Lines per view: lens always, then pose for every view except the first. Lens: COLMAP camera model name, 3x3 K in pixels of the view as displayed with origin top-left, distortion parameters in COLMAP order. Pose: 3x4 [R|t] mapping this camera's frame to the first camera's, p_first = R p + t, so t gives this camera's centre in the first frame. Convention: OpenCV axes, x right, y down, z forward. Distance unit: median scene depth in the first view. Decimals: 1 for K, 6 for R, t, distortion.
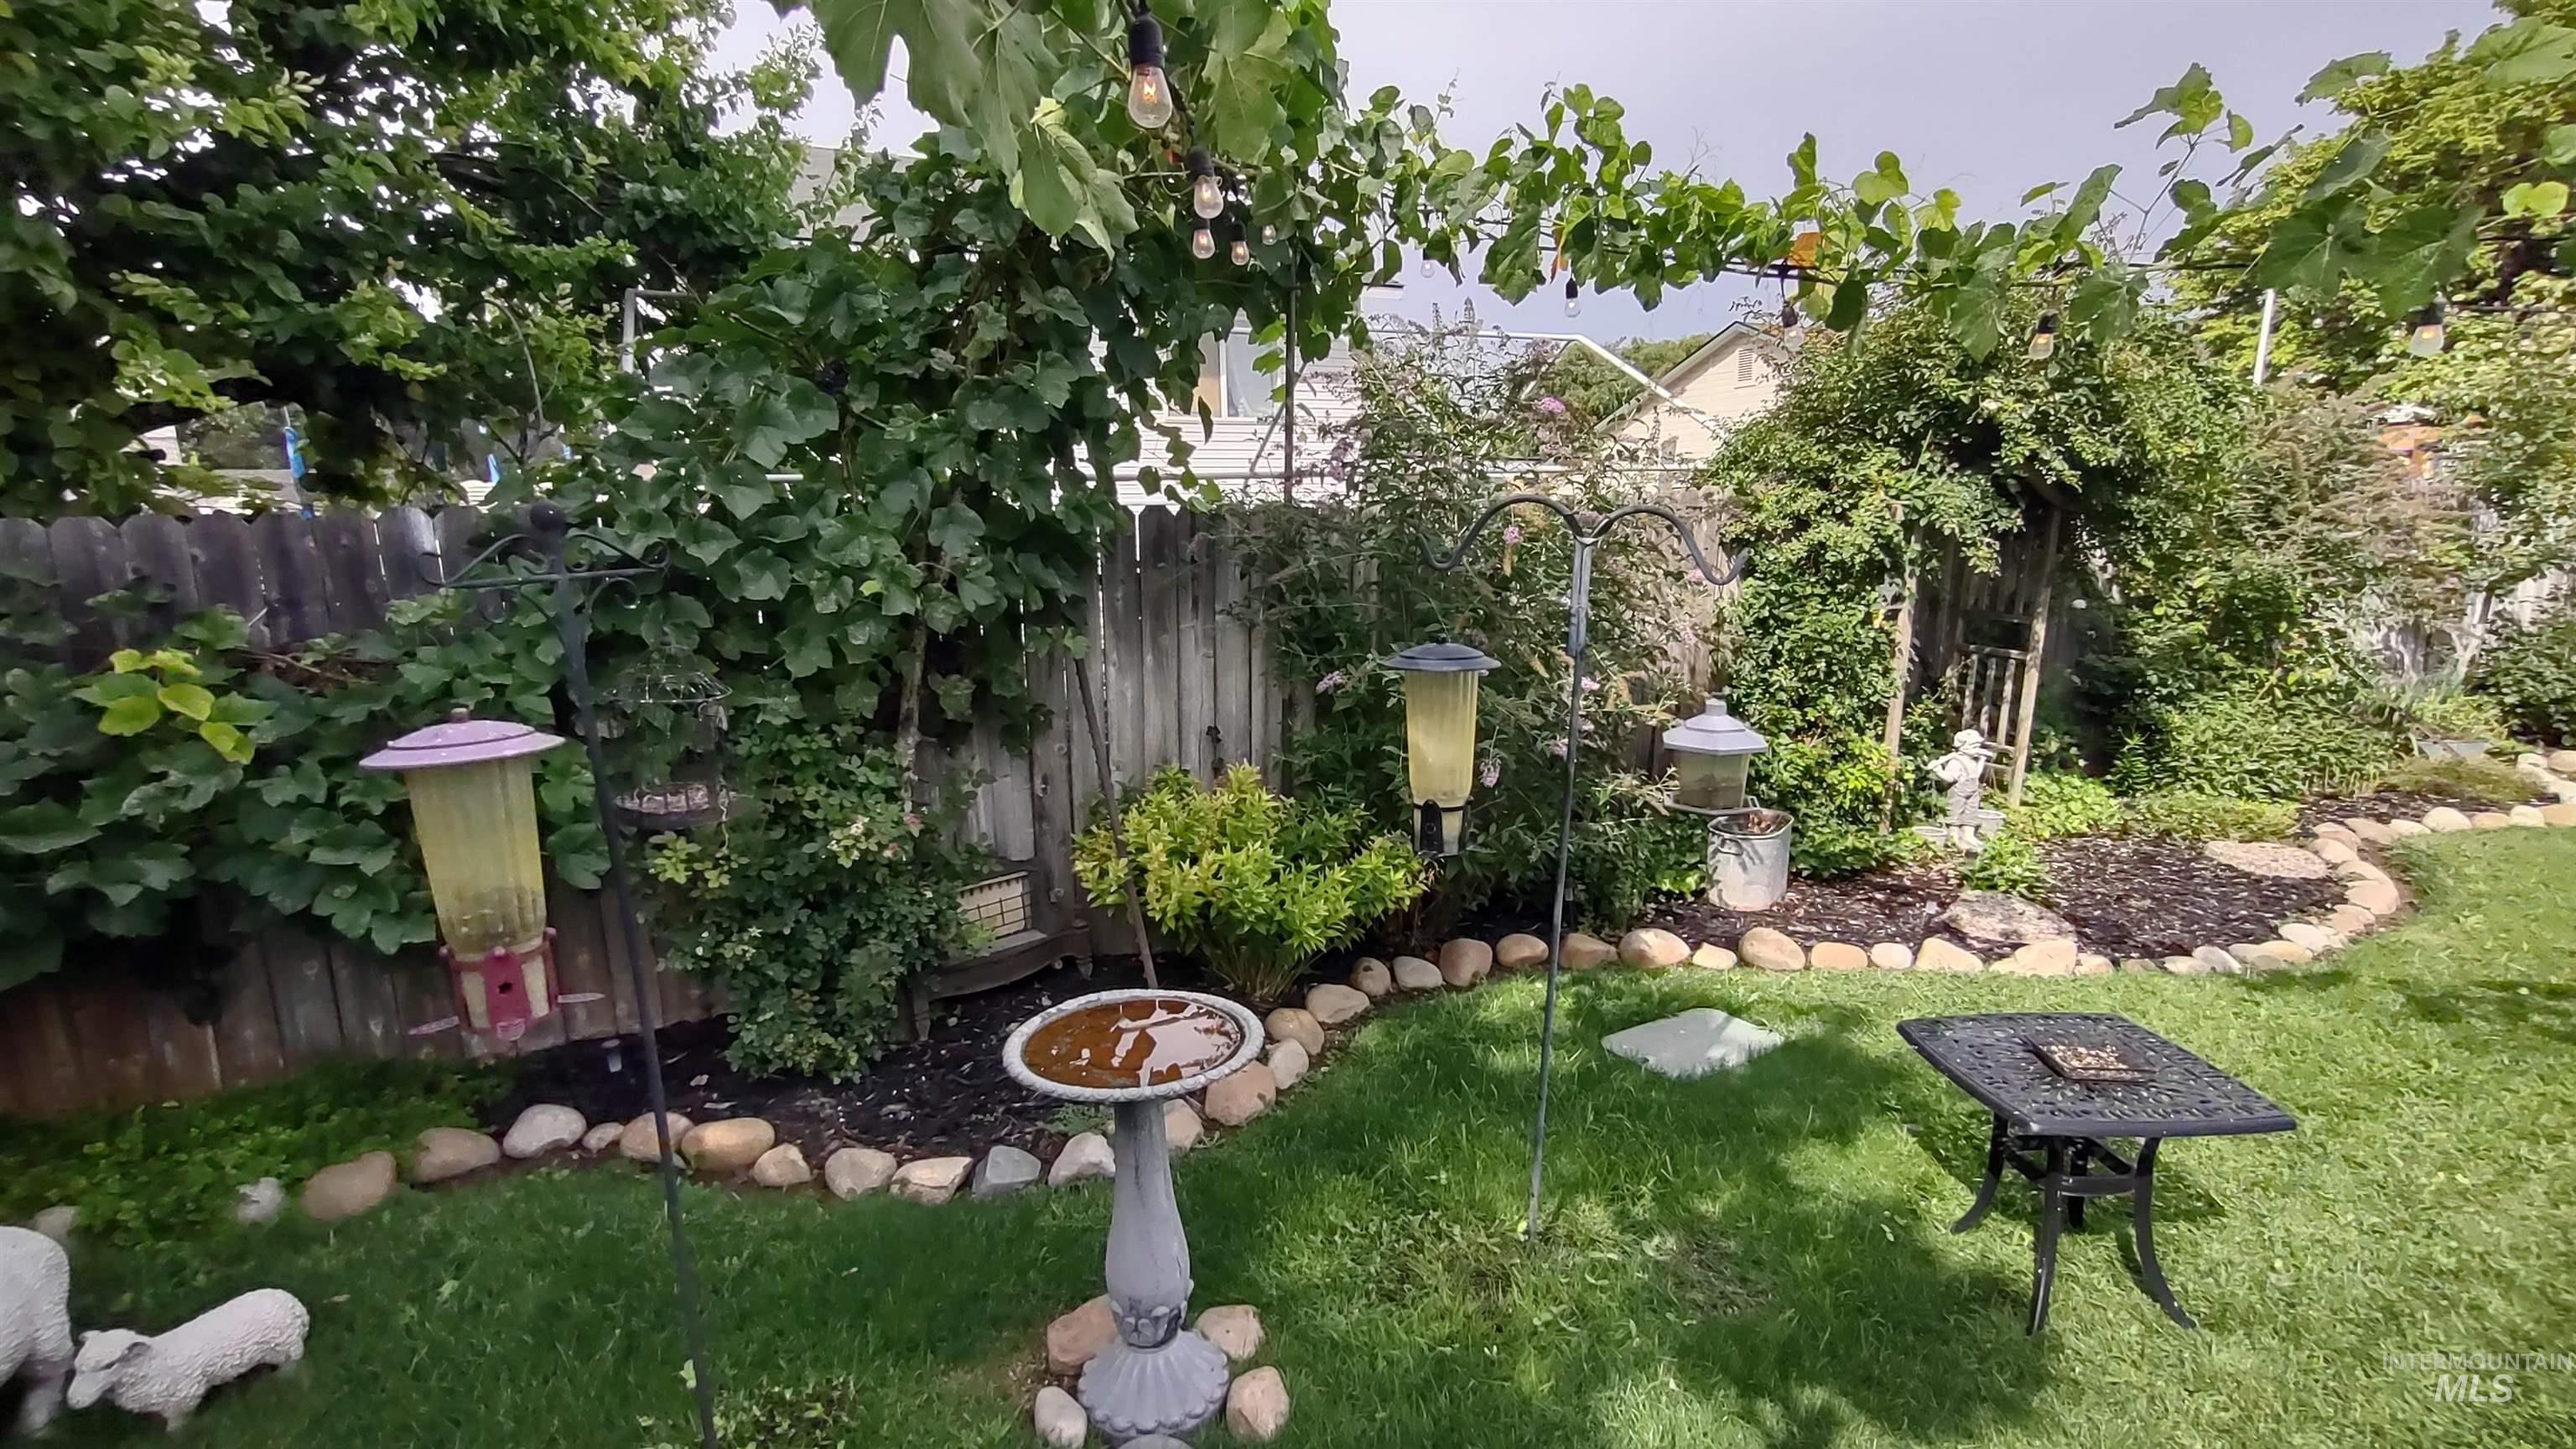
lens RADIAL K [[1189.0, 0, 1287.1], [0, 1189.0, 729.3], [0, 0, 1]] dist [0.005107, 0.000888]
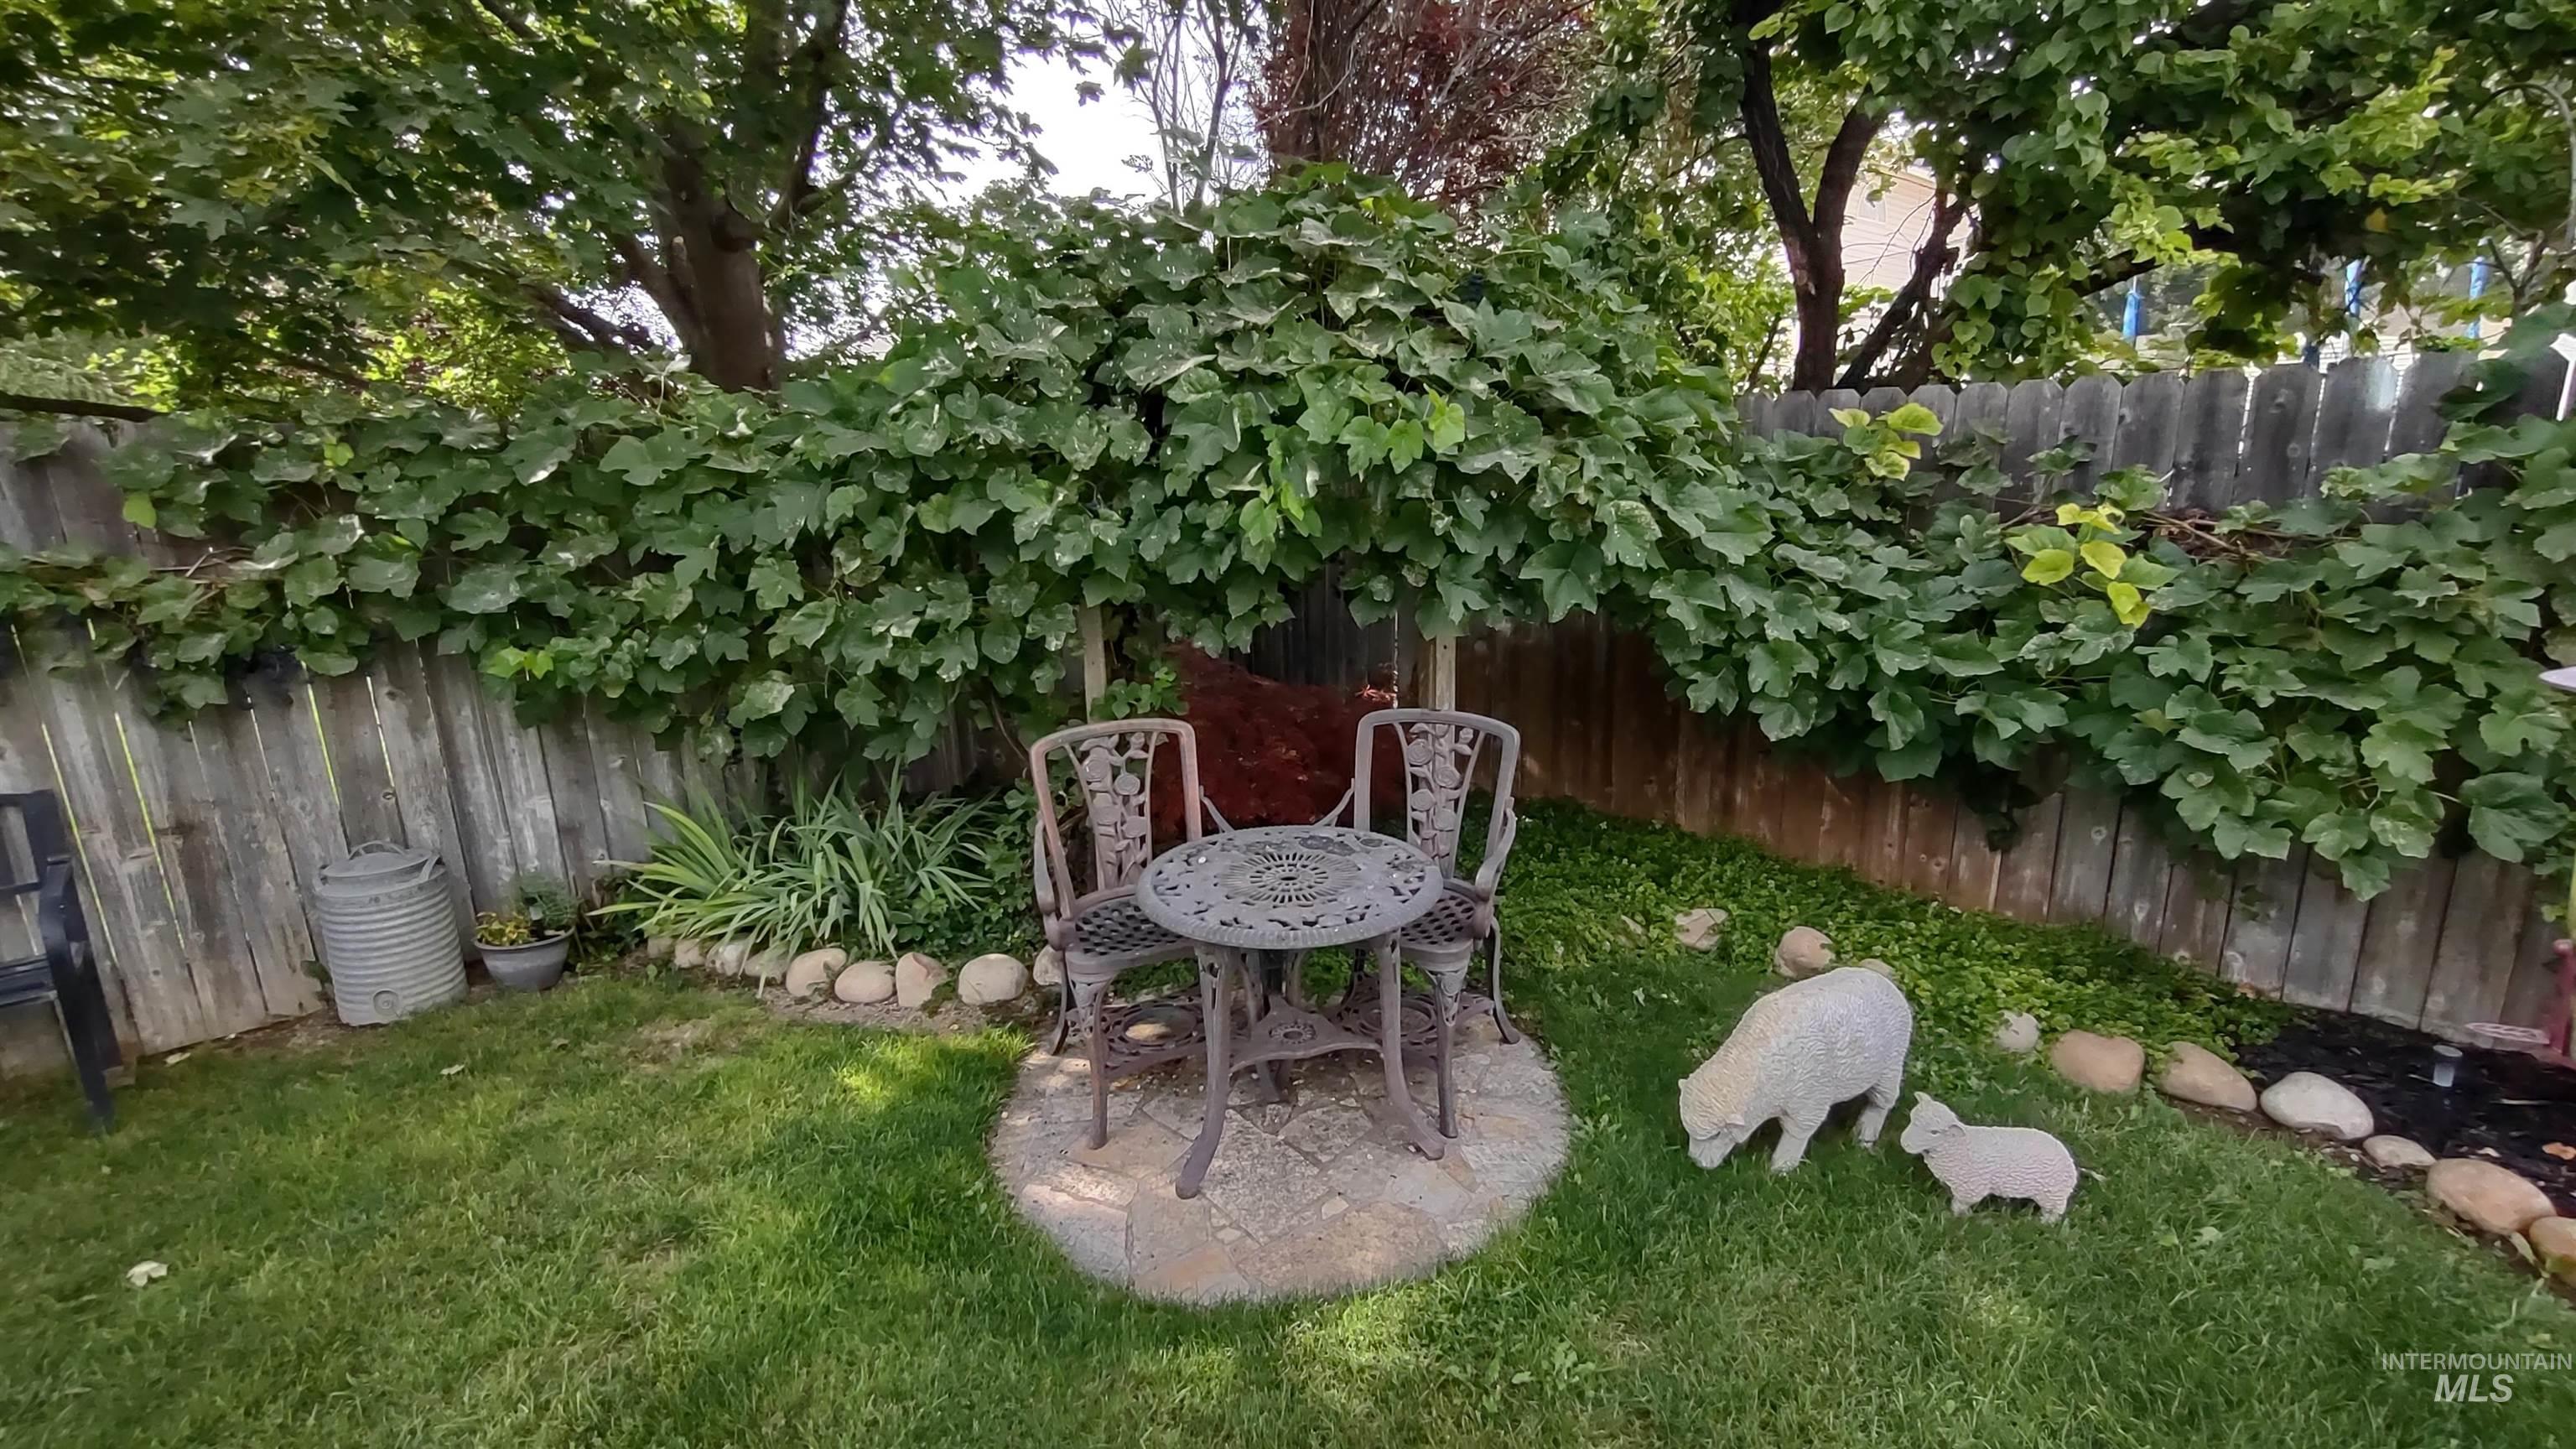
lens RADIAL K [[1189.0, 0, 1288.3], [0, 1189.0, 716.6], [0, 0, 1]] dist [0.005107, 0.000888]
pose [[0.328655, 0.231210, -0.915711, -0.175826], [-0.145333, 0.970404, 0.192859, 0.011571], [0.933201, 0.069699, 0.352531, -0.001665]]
